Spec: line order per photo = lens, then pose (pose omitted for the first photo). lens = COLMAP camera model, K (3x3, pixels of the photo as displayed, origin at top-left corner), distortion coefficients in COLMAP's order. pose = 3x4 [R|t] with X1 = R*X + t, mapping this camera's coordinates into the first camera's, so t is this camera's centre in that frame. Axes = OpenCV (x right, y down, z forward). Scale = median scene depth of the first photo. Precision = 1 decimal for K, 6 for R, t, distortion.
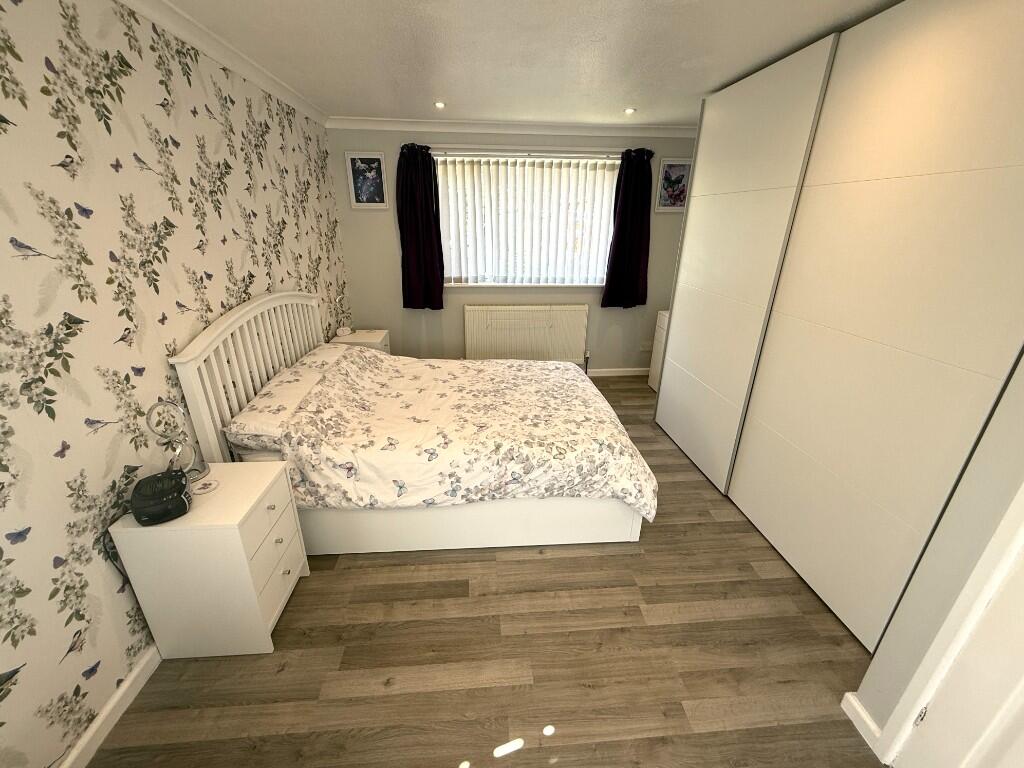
lens RADIAL K [[408.8, 0, 505.6], [0, 408.8, 381.9], [0, 0, 1]] dist [-0.000989, 0.000286]
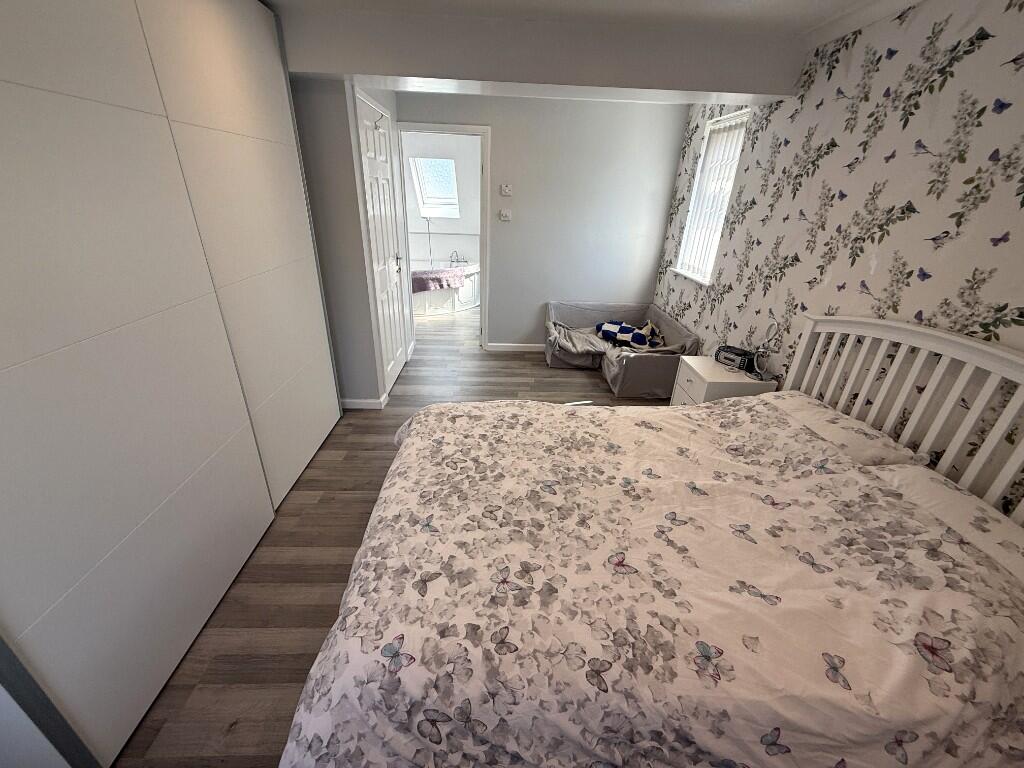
lens RADIAL K [[408.8, 0, 504.8], [0, 408.8, 384.0], [0, 0, 1]] dist [-0.000989, 0.000286]
pose [[-0.997695, -0.061900, 0.027789, 0.068067], [-0.021916, 0.681591, 0.731405, -0.560988], [-0.064215, 0.729110, -0.681377, 1.436397]]
